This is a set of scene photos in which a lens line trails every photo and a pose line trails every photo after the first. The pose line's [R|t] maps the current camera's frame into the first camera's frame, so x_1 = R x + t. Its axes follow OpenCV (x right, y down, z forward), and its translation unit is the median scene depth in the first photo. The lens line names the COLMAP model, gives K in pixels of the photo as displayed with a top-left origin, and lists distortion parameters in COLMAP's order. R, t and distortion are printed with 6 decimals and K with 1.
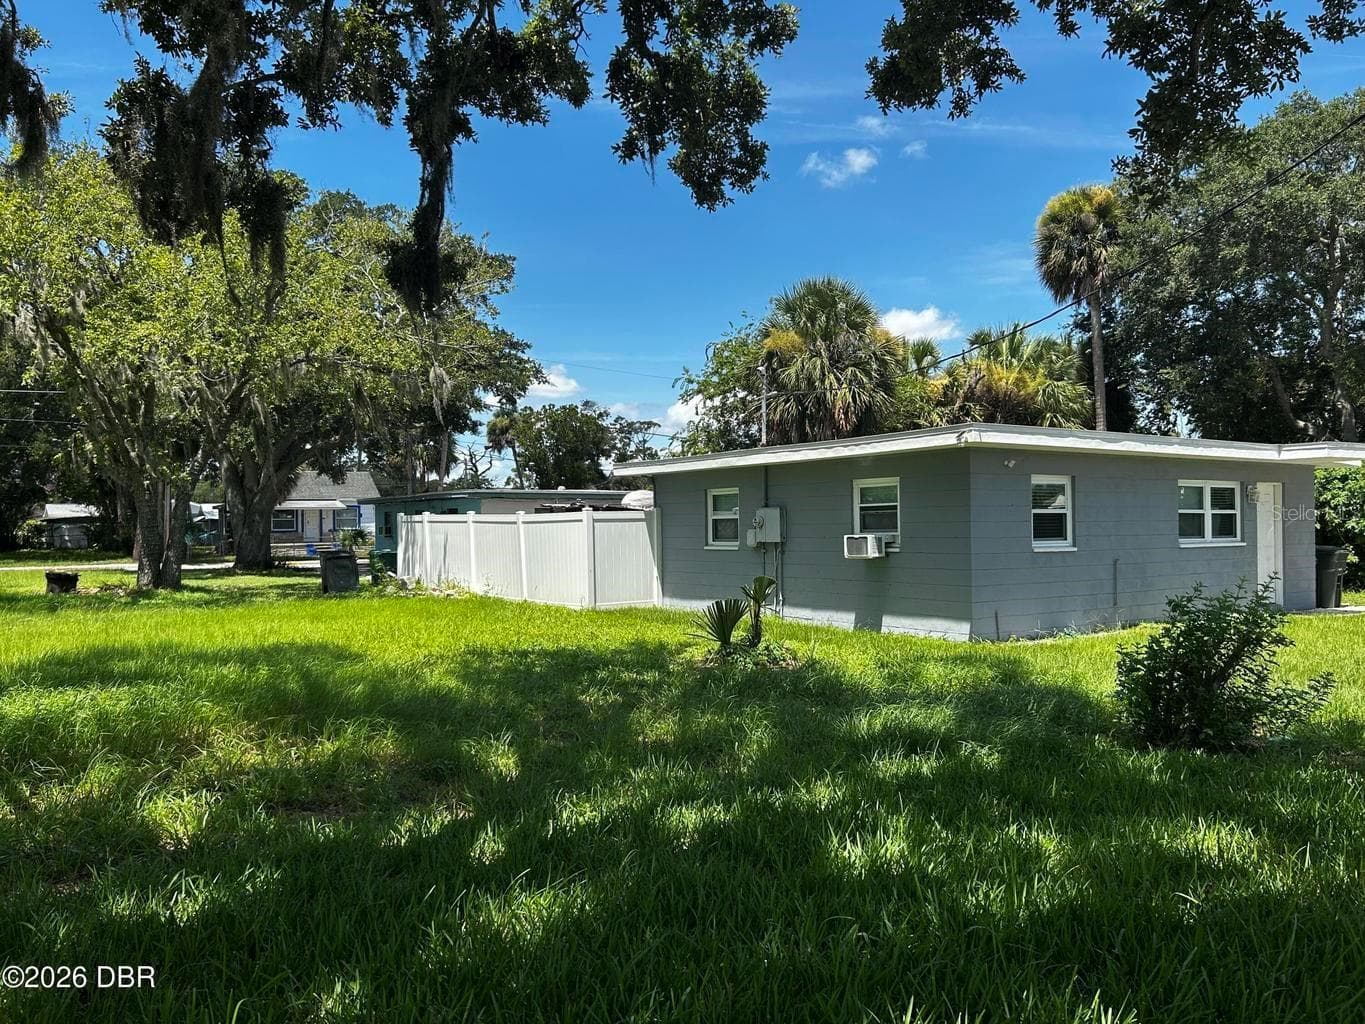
lens RADIAL K [[1082.4, 0, 682.5], [0, 1082.4, 512.0], [0, 0, 1]] dist [0.160541, -0.325053]
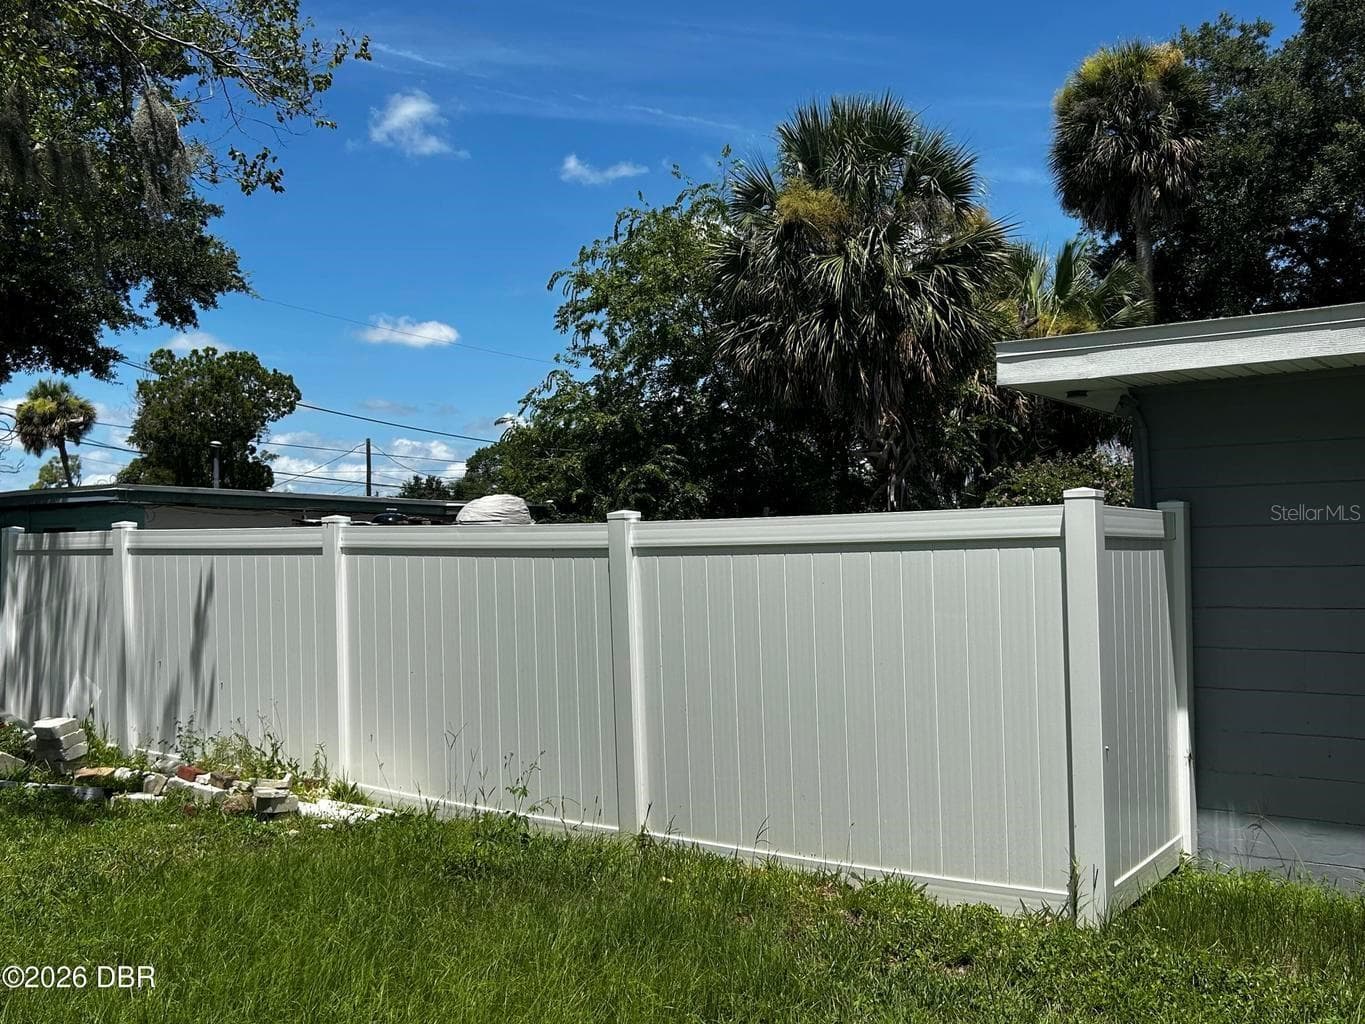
lens RADIAL K [[1297.0, 0, 658.4], [0, 1297.0, 506.9], [0, 0, 1]] dist [0.017392, 0.003643]
pose [[0.951141, 0.019500, 0.308142, -0.160692], [-0.008347, 0.999263, -0.037472, 0.007180], [-0.308645, 0.033069, 0.950602, 0.454431]]
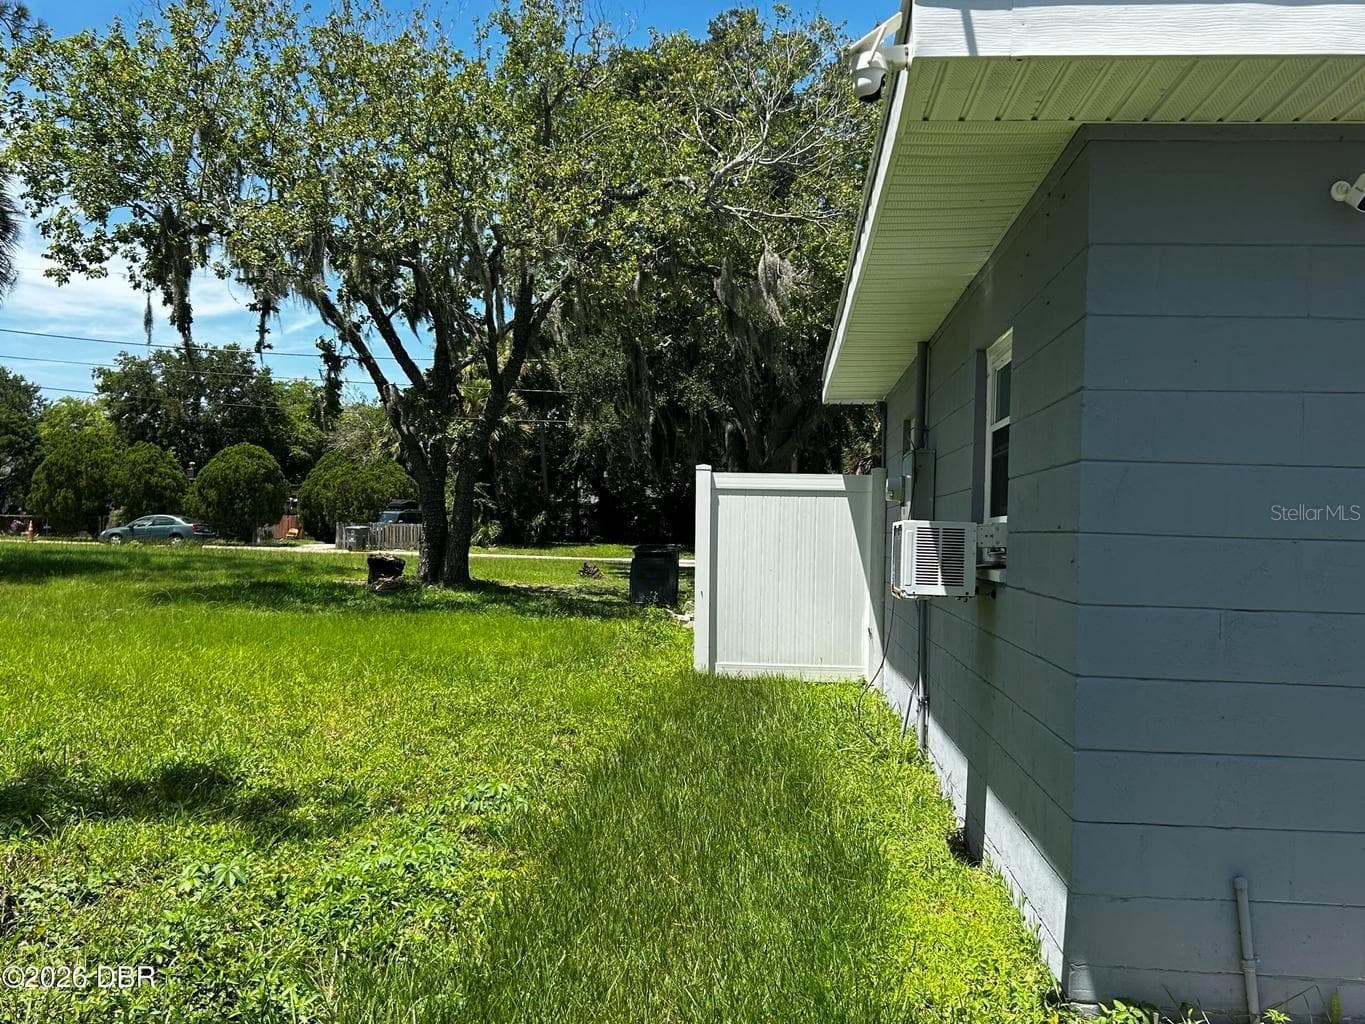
lens RADIAL K [[1274.9, 0, 681.9], [0, 1274.9, 517.8], [0, 0, 1]] dist [0.106628, -0.143943]
pose [[0.766531, 0.027812, -0.641605, 0.166328], [-0.027760, 0.999563, 0.010163, 0.008864], [0.641607, 0.010021, 0.766968, 0.331745]]
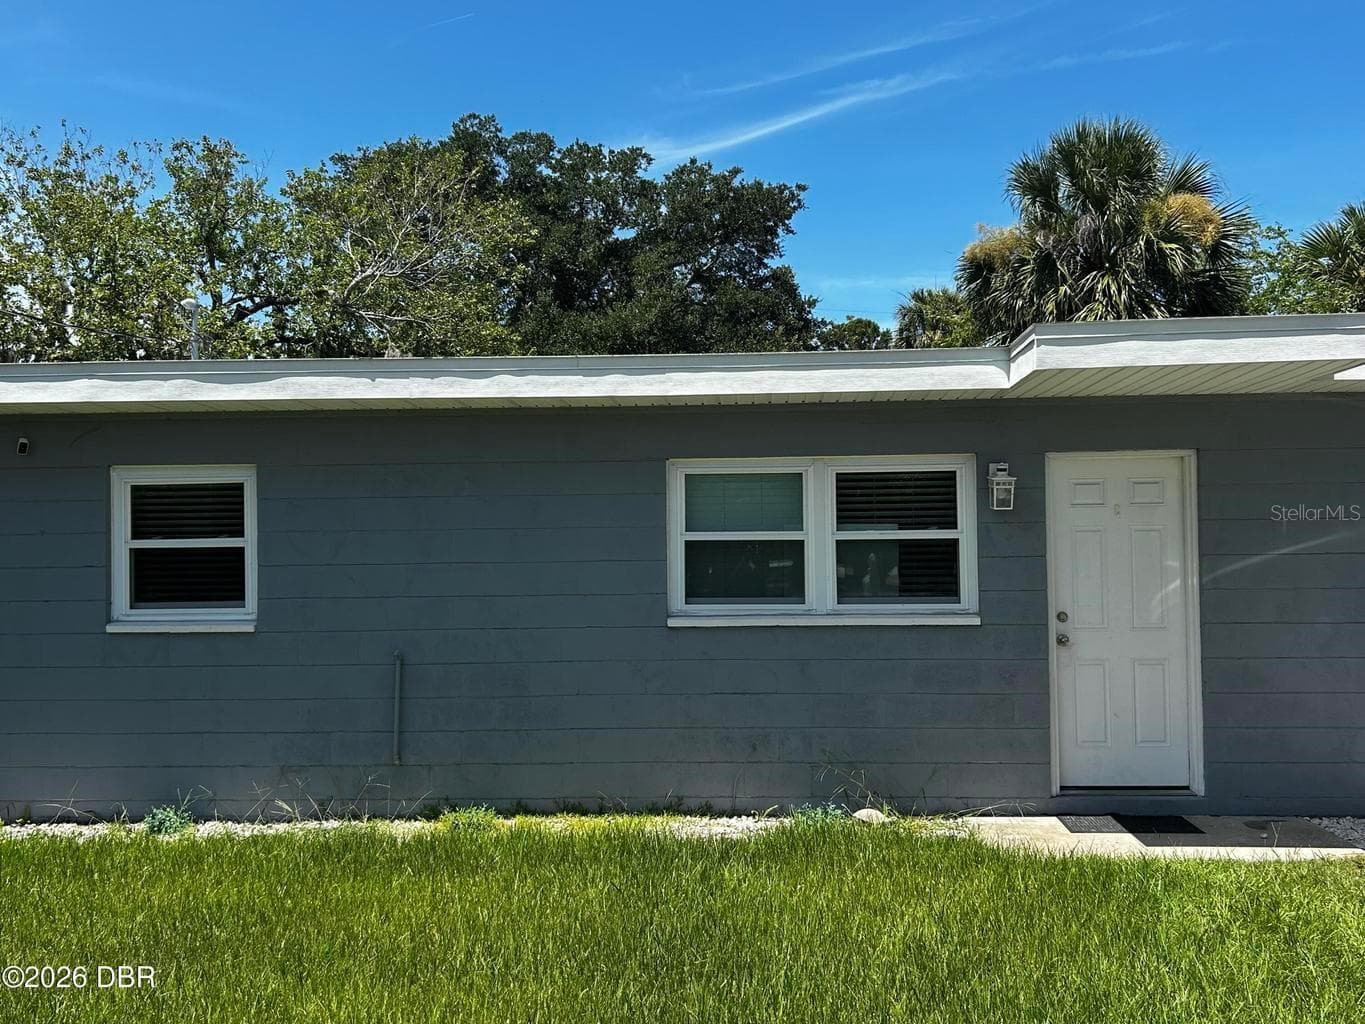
lens RADIAL K [[1274.9, 0, 681.9], [0, 1274.9, 517.8], [0, 0, 1]] dist [0.106628, -0.143943]
pose [[0.776573, -0.017920, -0.629772, 0.400748], [0.014256, 0.999839, -0.010871, -0.001318], [0.629866, -0.000536, 0.776704, 0.341467]]
